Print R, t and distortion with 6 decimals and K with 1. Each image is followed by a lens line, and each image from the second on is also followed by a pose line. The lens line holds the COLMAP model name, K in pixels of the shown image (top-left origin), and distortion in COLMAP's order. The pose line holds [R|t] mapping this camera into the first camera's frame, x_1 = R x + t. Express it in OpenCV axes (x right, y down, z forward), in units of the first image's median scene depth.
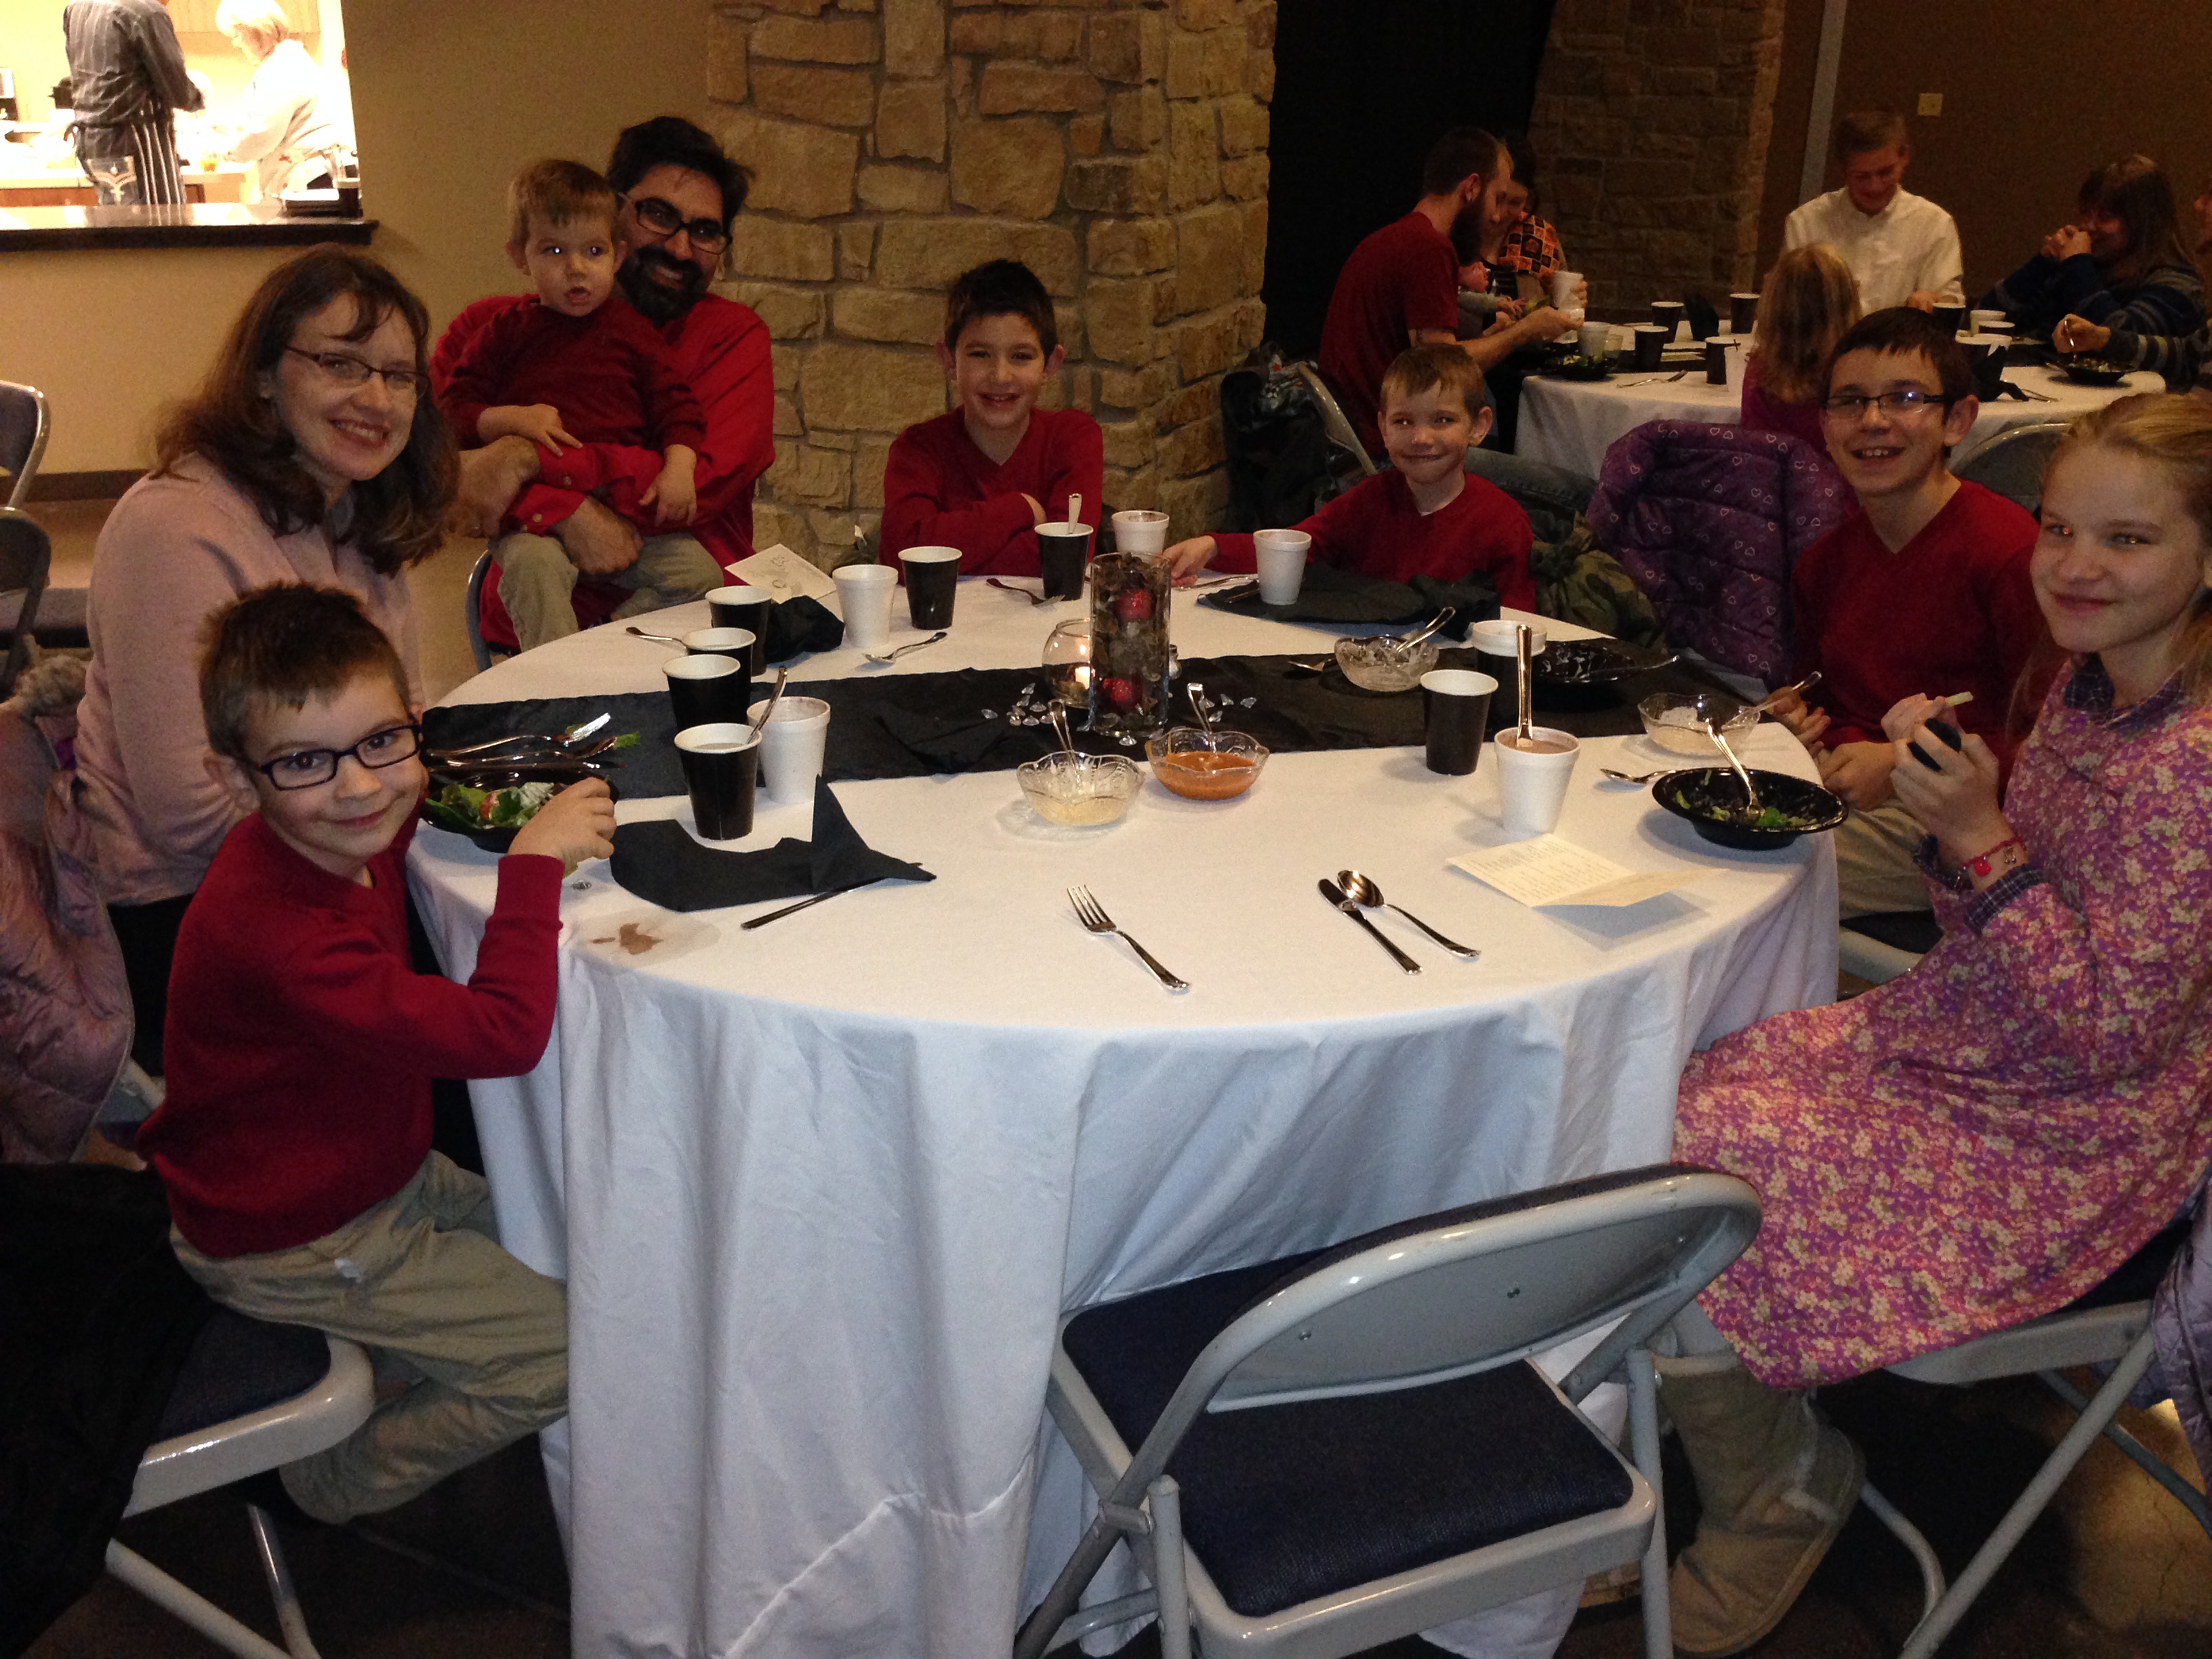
lens RADIAL K [[2016.7, 0, 1112.9], [0, 2016.7, 833.5], [0, 0, 1]] dist [0.134419, -0.242254]
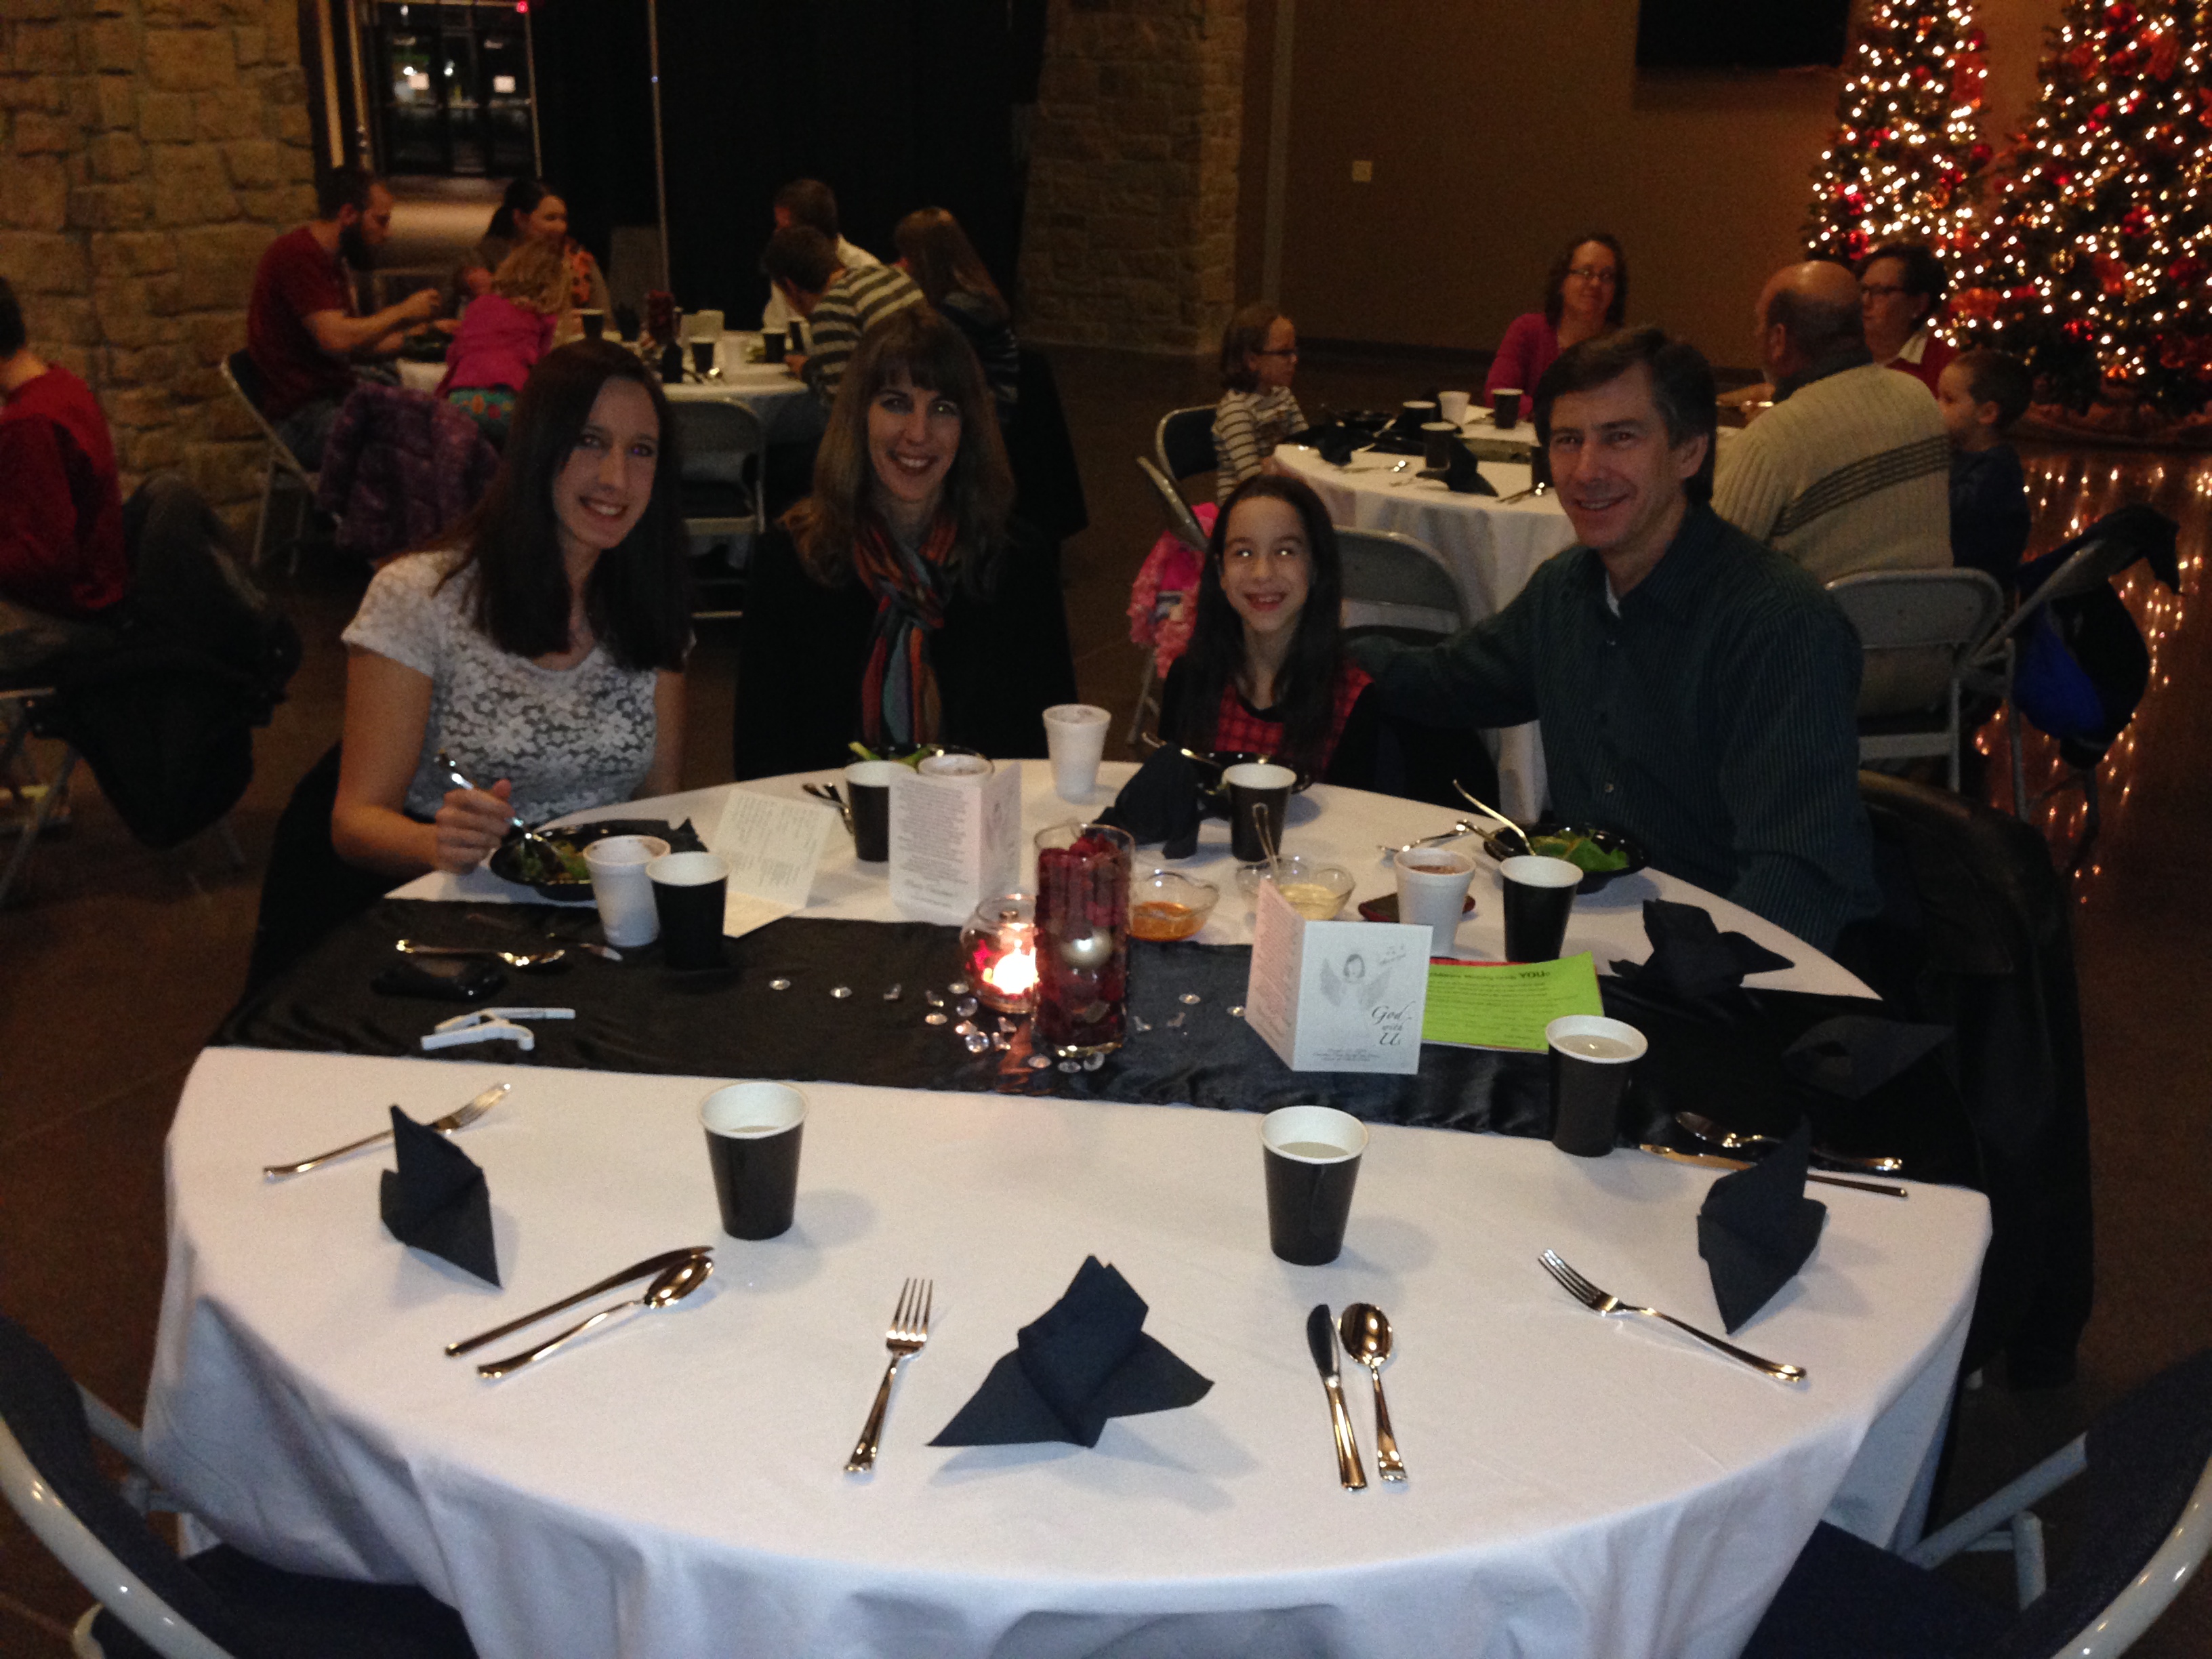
lens RADIAL K [[2016.7, 0, 1112.9], [0, 2016.7, 833.5], [0, 0, 1]] dist [0.134419, -0.242254]
pose [[0.999827, 0.017341, -0.006666, 0.617950], [-0.017511, 0.999500, -0.026331, 0.093071], [0.006206, 0.026443, 0.999631, -0.259129]]
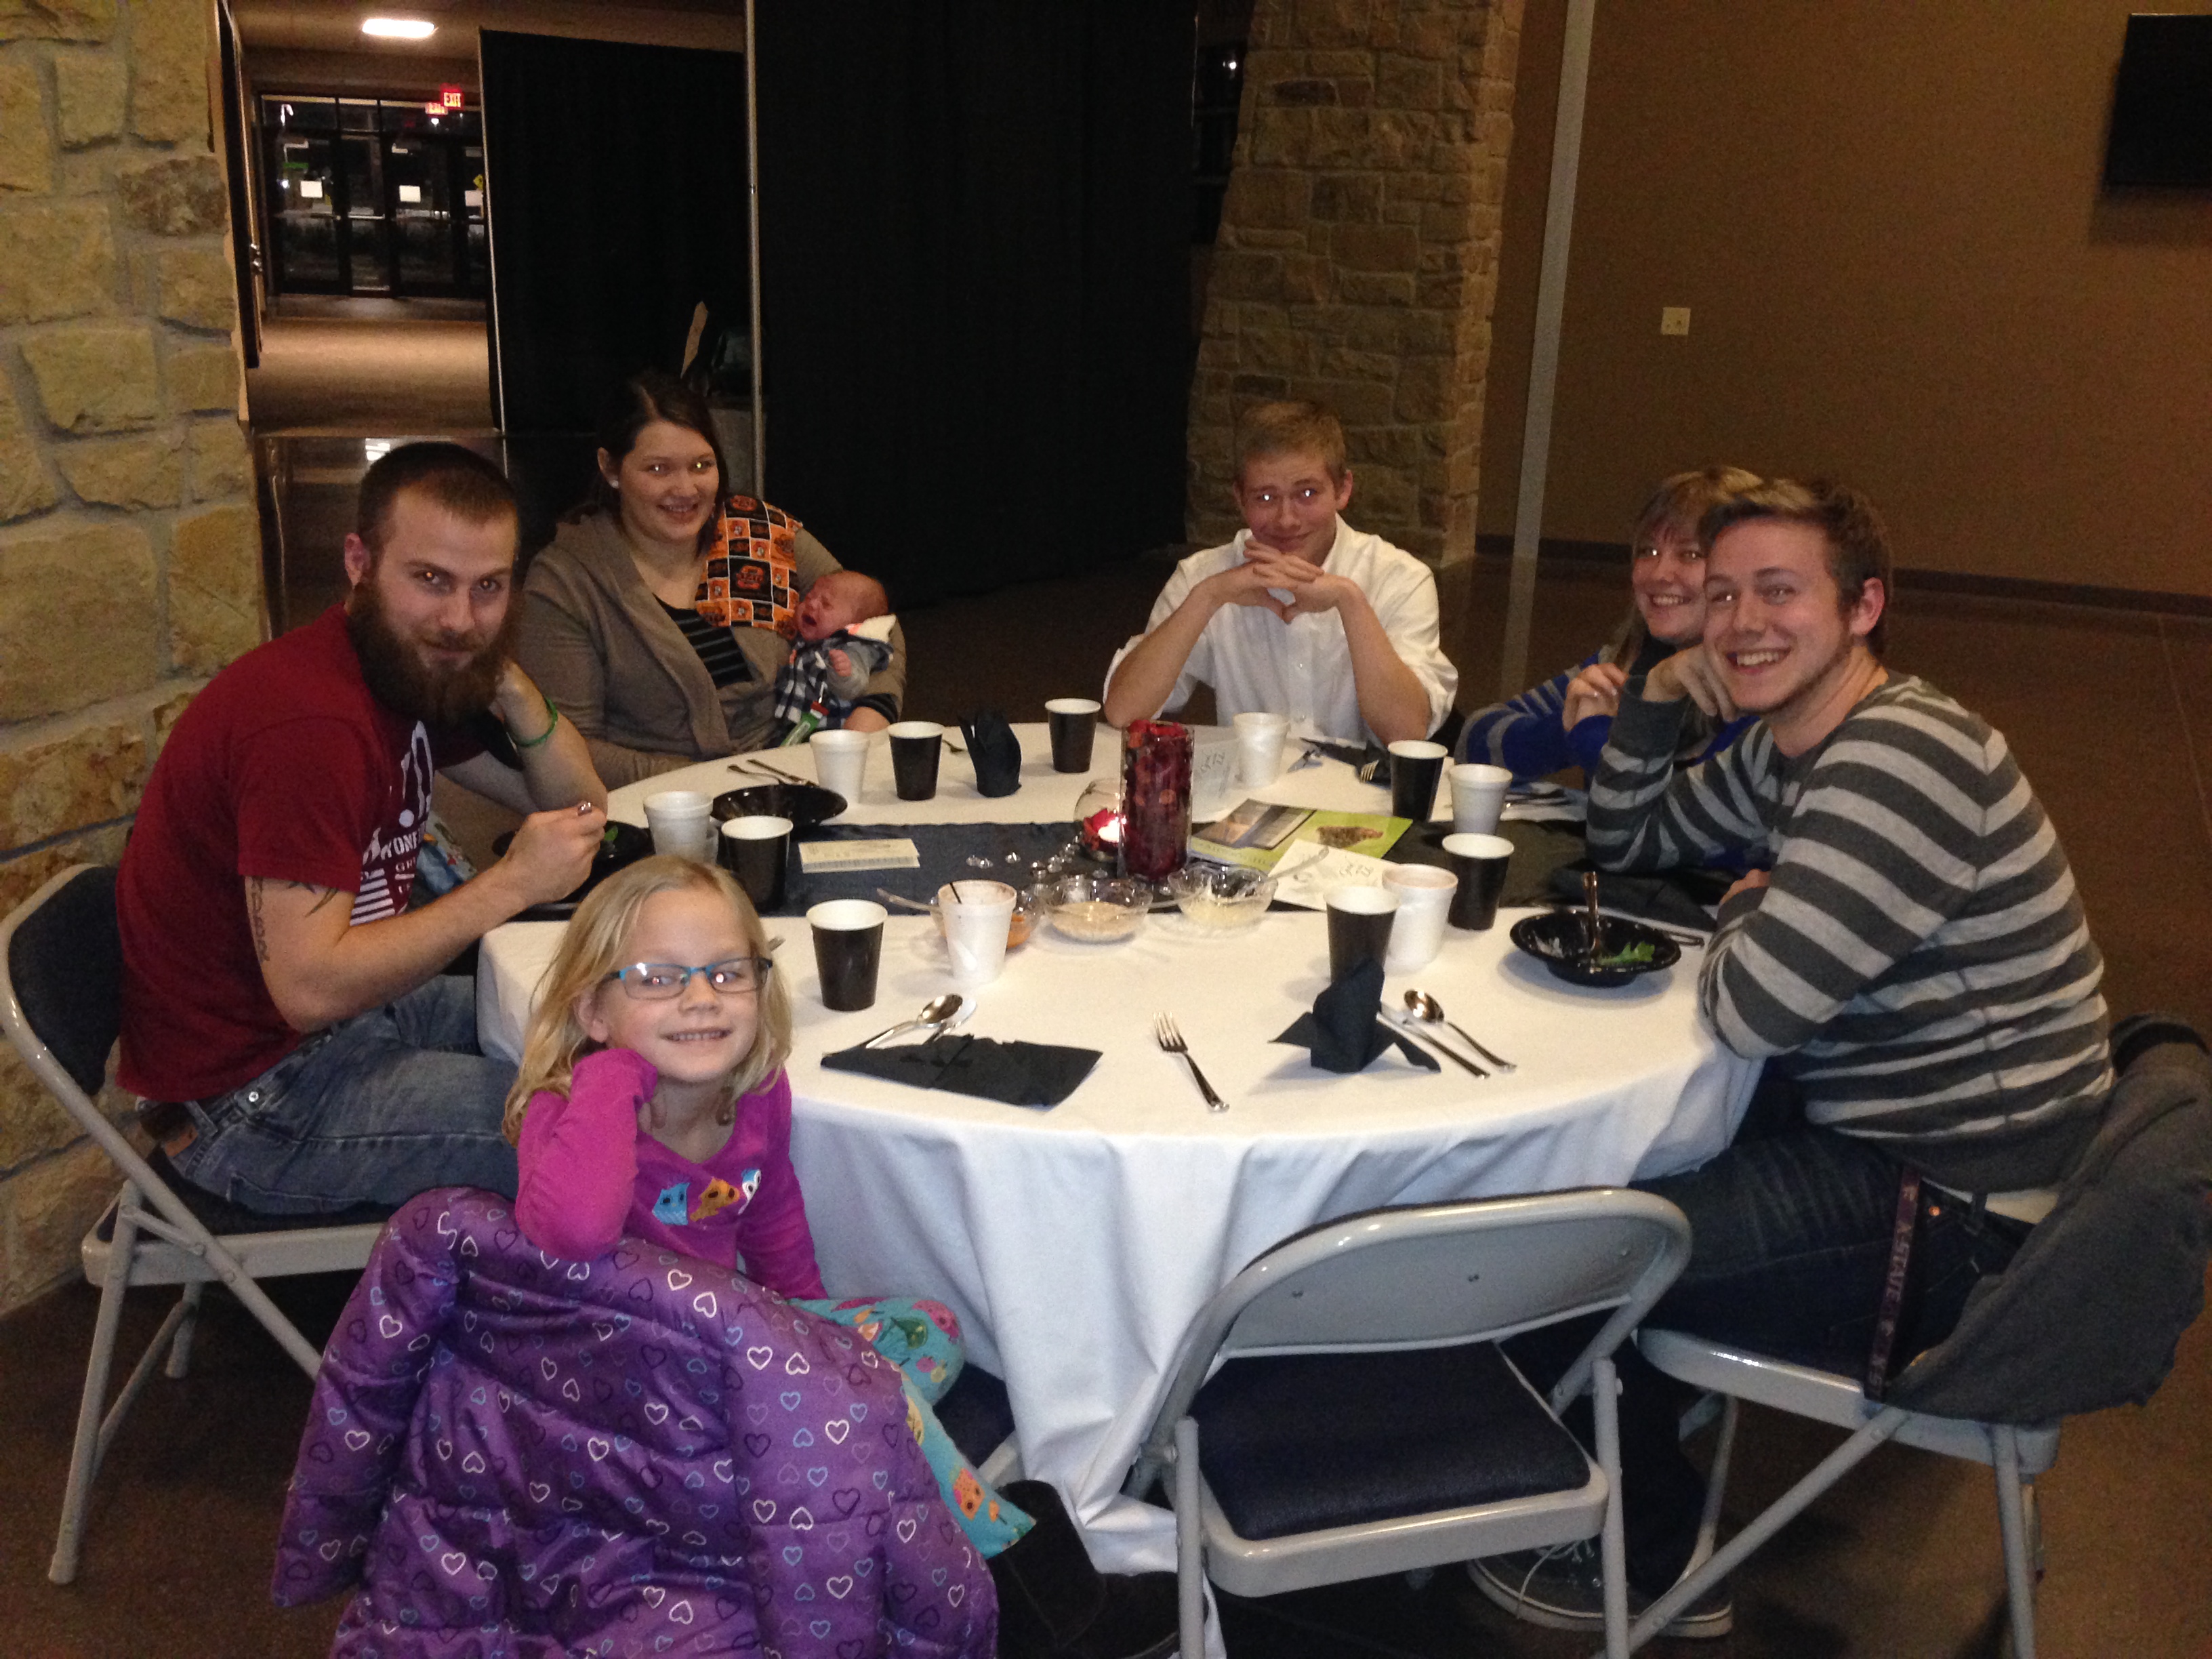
lens RADIAL K [[2005.8, 0, 1109.1], [0, 2005.8, 835.2], [0, 0, 1]] dist [0.139493, -0.229531]
pose [[0.998784, 0.009272, 0.048413, 0.300790], [-0.005584, 0.997109, -0.075783, -0.194940], [-0.048976, 0.075420, 0.995948, 0.482598]]
